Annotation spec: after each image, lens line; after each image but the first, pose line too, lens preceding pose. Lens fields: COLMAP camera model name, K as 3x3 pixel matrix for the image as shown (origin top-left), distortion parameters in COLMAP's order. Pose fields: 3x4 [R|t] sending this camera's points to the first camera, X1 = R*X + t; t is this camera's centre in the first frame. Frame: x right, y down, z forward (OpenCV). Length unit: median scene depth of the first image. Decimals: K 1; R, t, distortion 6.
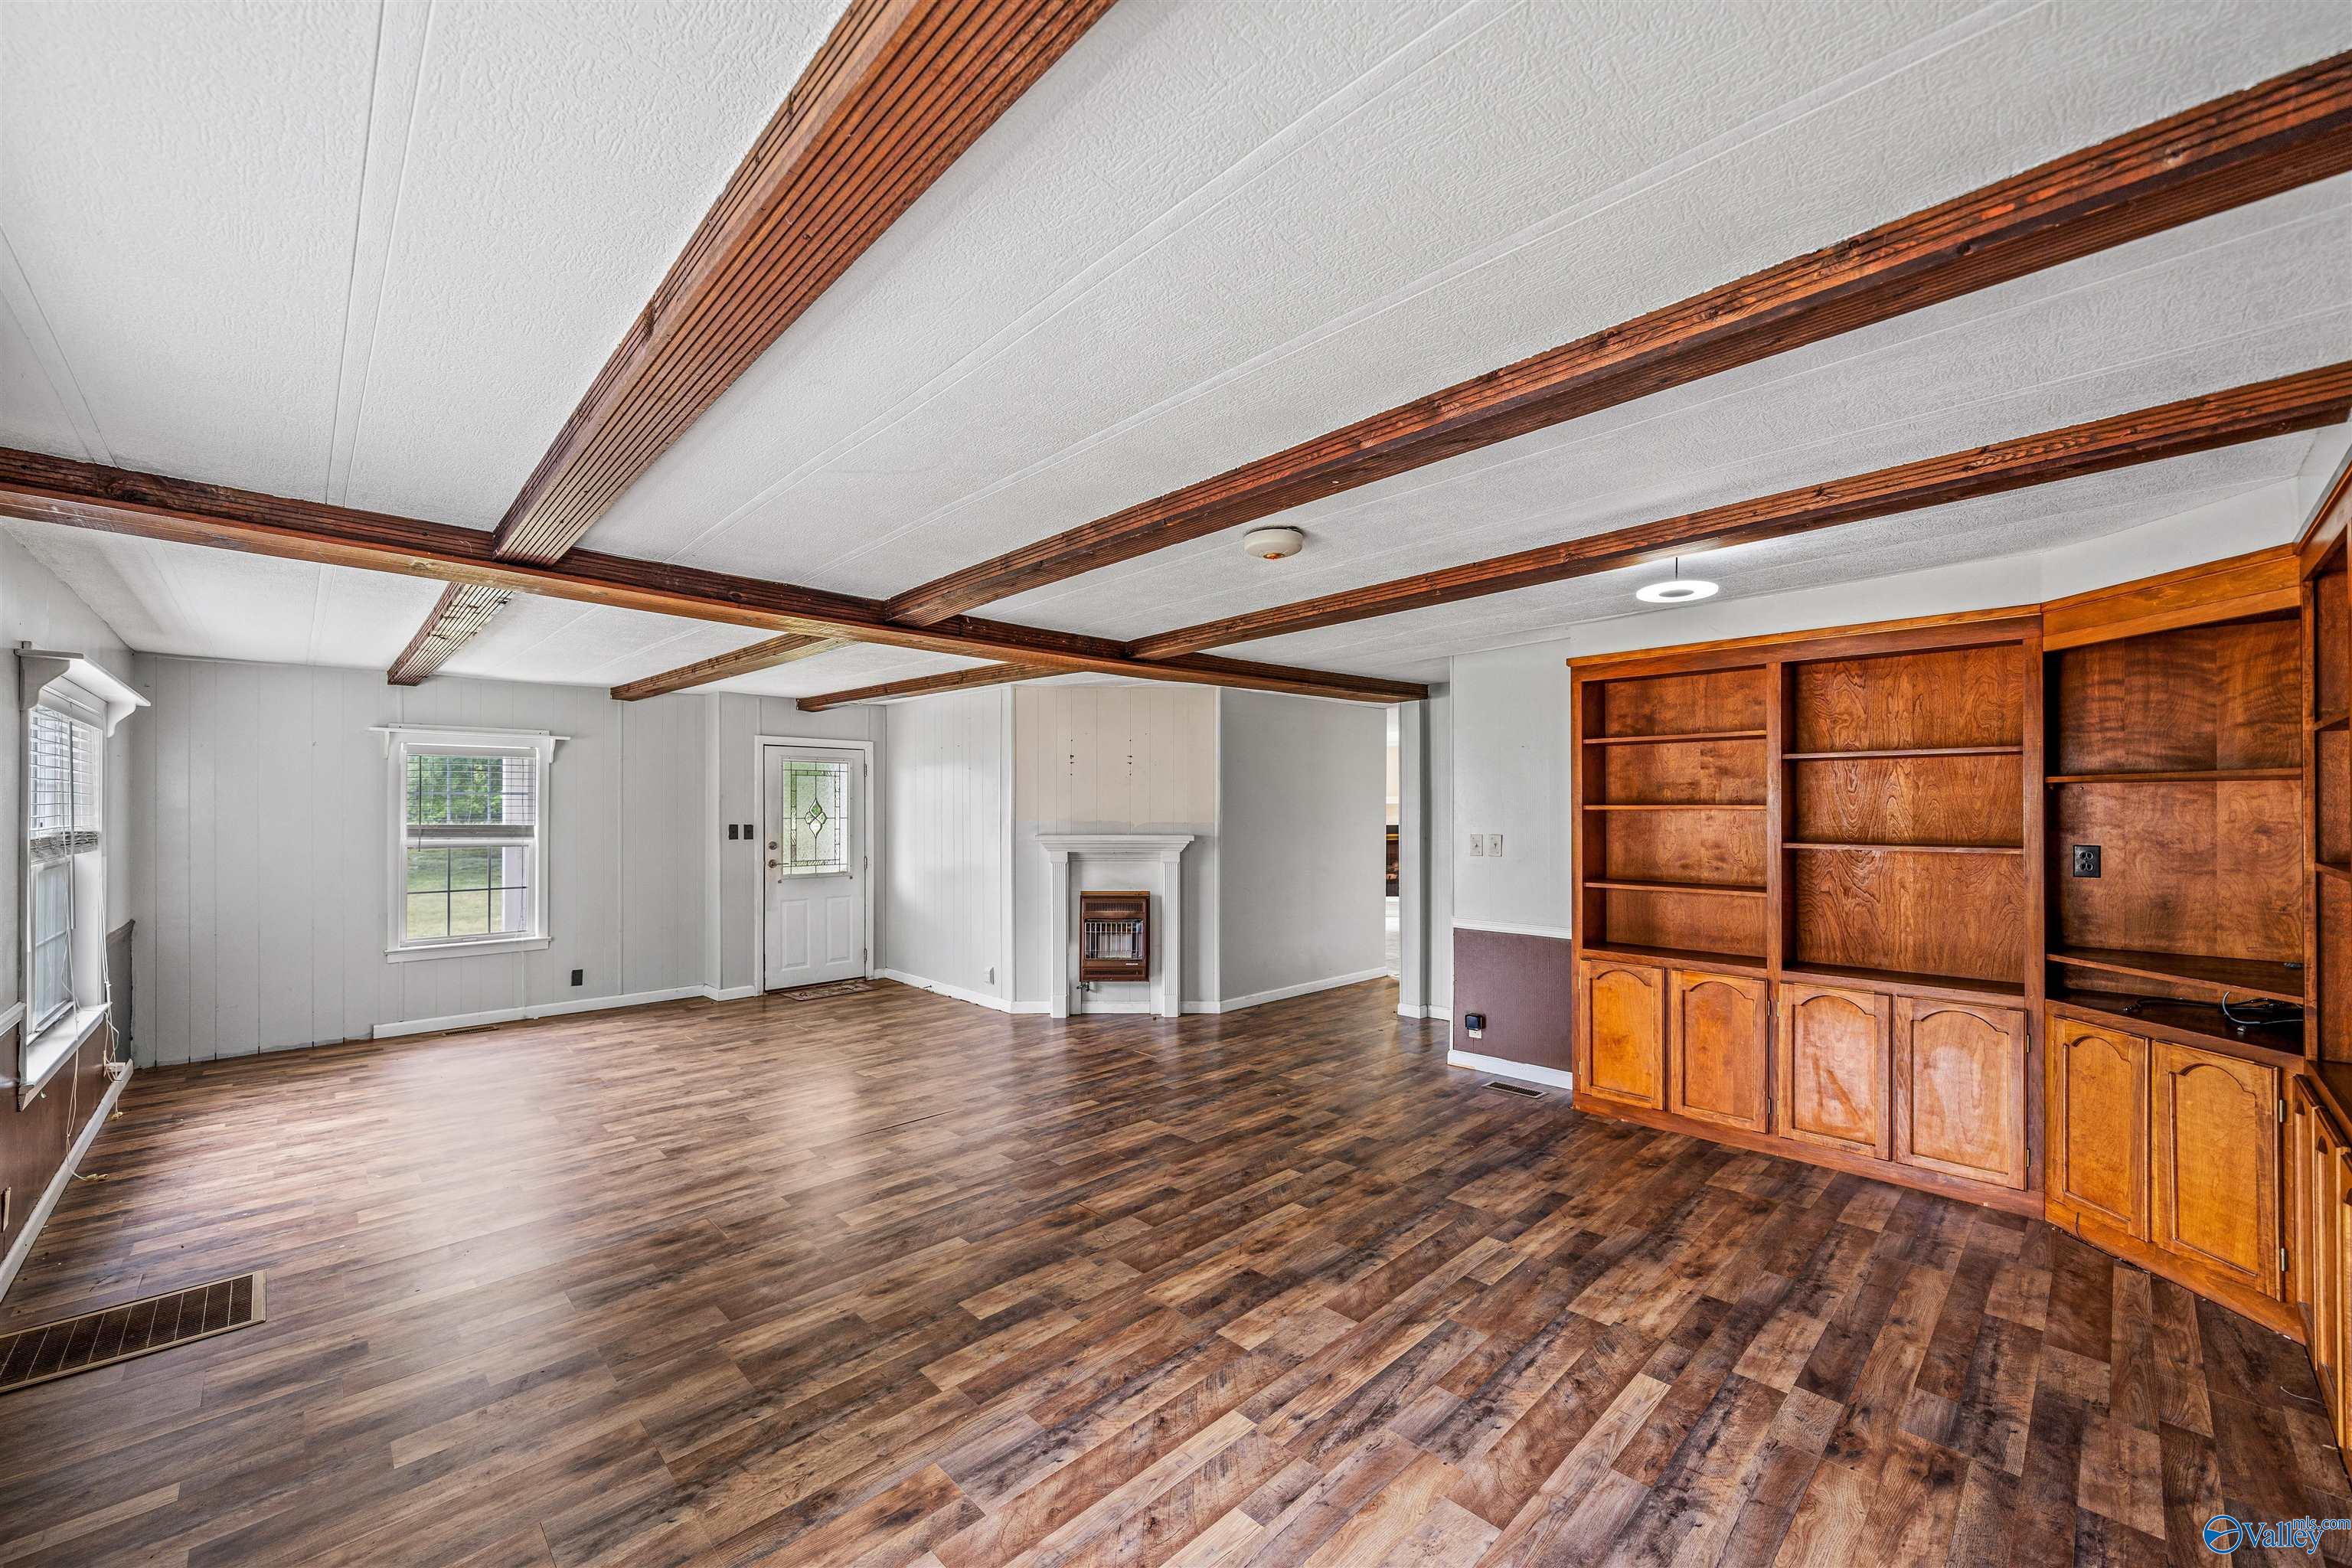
lens RADIAL K [[910.0, 0, 1181.0], [0, 910.0, 794.3], [0, 0, 1]] dist [-0.003100, 0.000049]
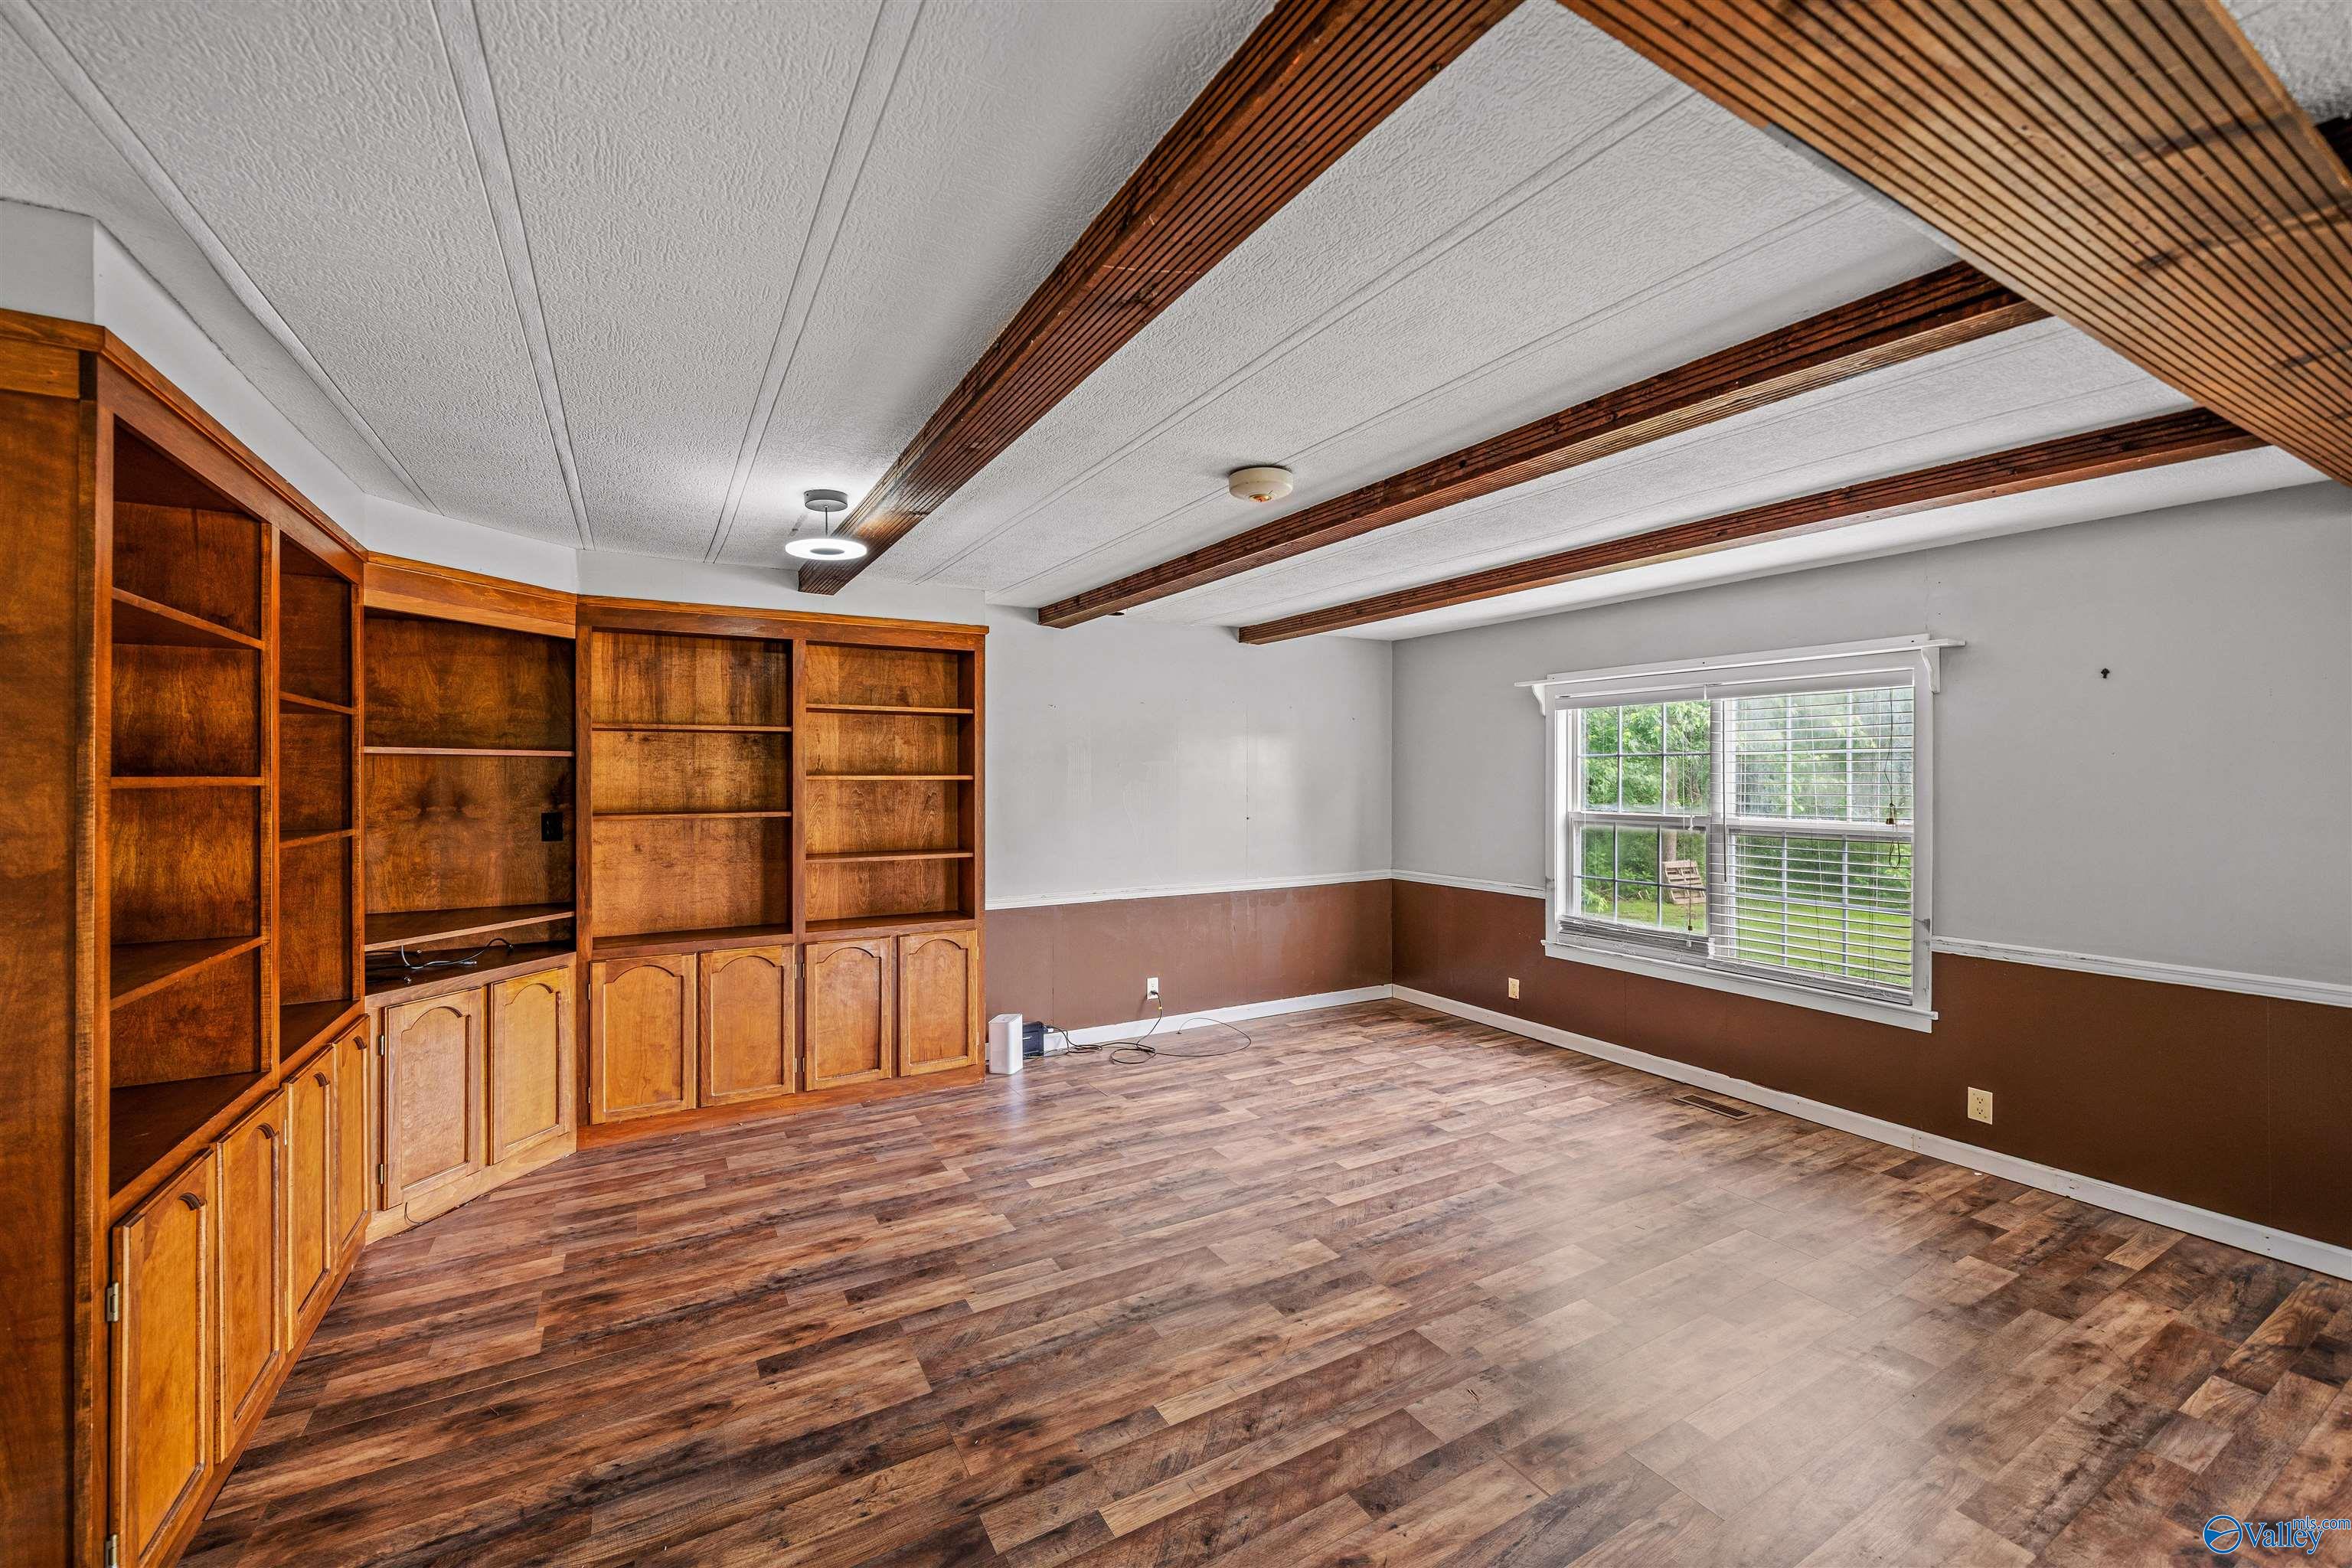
lens RADIAL K [[910.0, 0, 1182.2], [0, 910.0, 780.3], [0, 0, 1]] dist [-0.003100, 0.000049]
pose [[-0.969255, 0.003039, 0.246040, -0.042117], [0.001737, 0.999983, -0.005508, 0.024591], [-0.246053, -0.004911, -0.969244, 1.865805]]
